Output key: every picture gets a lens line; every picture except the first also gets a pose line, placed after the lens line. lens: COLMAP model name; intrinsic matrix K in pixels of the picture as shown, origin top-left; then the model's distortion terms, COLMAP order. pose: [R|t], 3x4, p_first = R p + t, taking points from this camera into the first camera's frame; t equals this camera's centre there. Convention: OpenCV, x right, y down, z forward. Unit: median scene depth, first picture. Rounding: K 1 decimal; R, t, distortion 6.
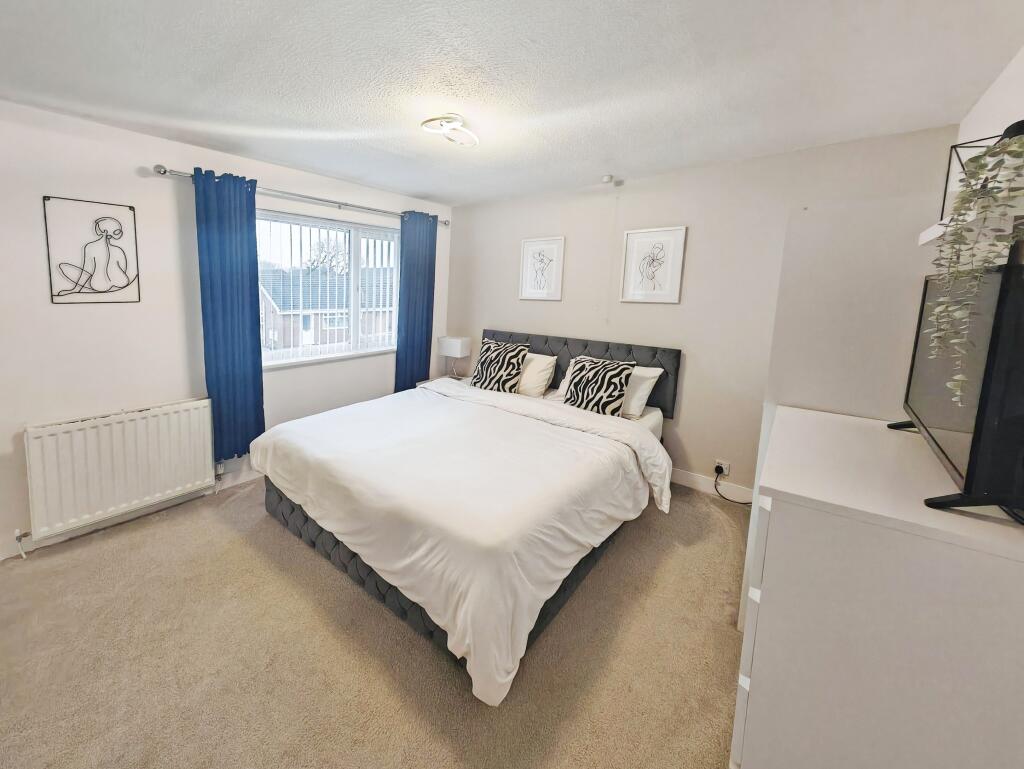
lens RADIAL K [[386.0, 0, 494.3], [0, 386.0, 342.3], [0, 0, 1]] dist [0.004173, -0.000061]
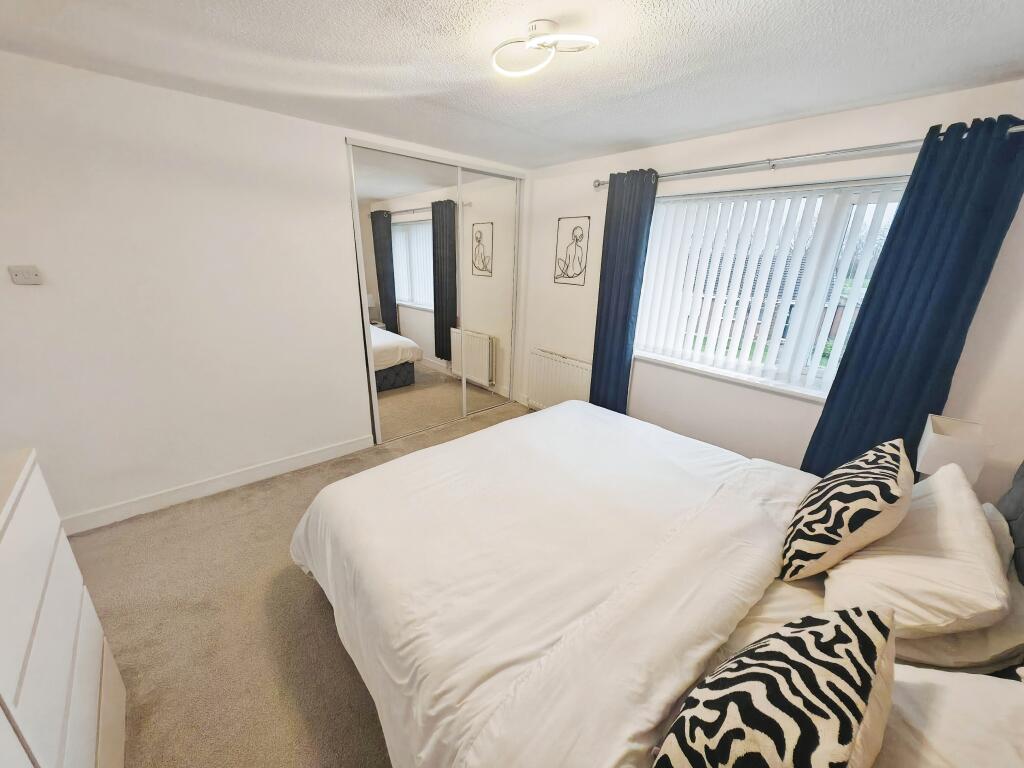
lens RADIAL K [[386.0, 0, 512.4], [0, 386.0, 382.4], [0, 0, 1]] dist [0.004173, -0.000061]
pose [[-0.157309, 0.287598, -0.944744, 0.494611], [-0.184765, 0.931191, 0.314237, -0.146193], [0.970111, 0.223987, -0.093347, 0.819104]]
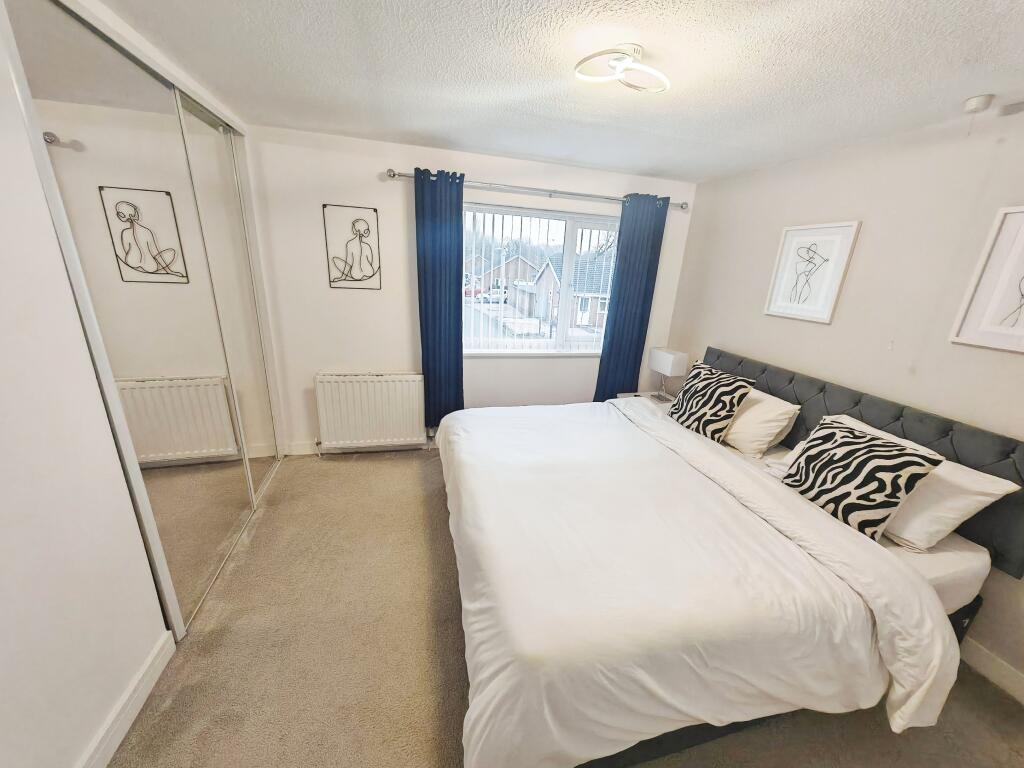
lens RADIAL K [[386.0, 0, 511.8], [0, 386.0, 382.4], [0, 0, 1]] dist [0.004173, -0.000061]
pose [[0.809667, 0.200139, -0.551710, 0.140516], [-0.126955, 0.977527, 0.168295, -0.064493], [0.572994, -0.066220, 0.816880, 0.186593]]
